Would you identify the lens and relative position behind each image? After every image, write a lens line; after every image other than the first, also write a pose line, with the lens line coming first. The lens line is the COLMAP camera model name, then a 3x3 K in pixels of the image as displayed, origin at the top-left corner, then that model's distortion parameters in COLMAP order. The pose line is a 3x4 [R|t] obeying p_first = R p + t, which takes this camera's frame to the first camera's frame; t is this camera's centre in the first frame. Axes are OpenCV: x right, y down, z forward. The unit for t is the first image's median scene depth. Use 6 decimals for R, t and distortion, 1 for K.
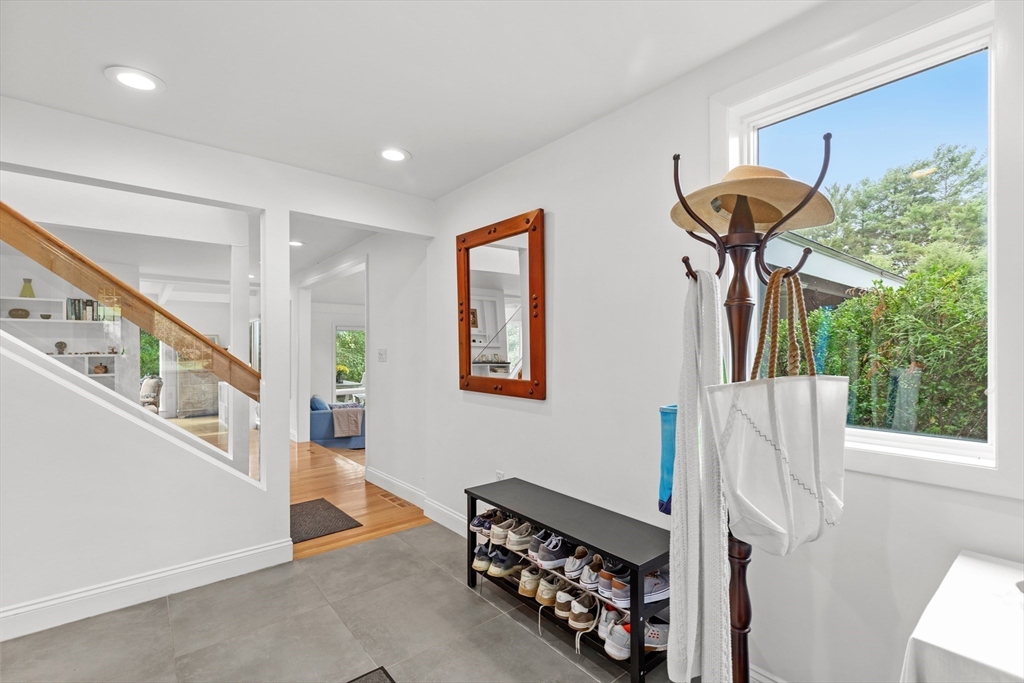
lens RADIAL K [[459.6, 0, 527.2], [0, 459.6, 349.6], [0, 0, 1]] dist [0.000186, 0.000085]
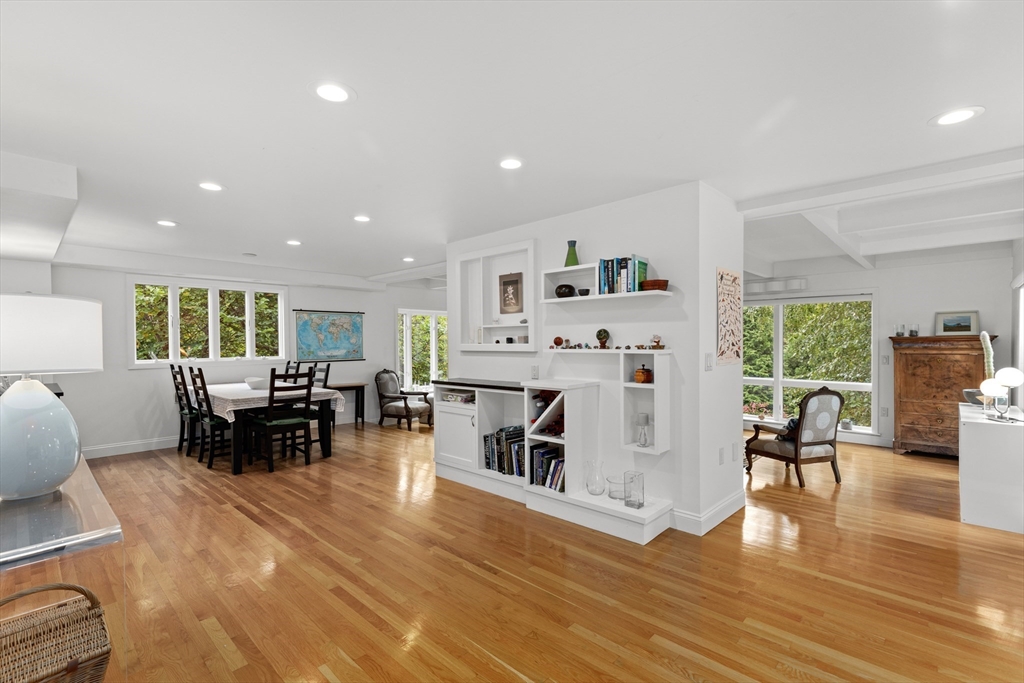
lens RADIAL K [[459.6, 0, 527.2], [0, 459.6, 349.6], [0, 0, 1]] dist [0.000186, 0.000085]
pose [[0.137980, 0.015960, -0.990306, -0.383715], [0.004329, 0.999851, 0.016717, -0.000041], [0.990426, -0.006593, 0.137890, 0.802931]]
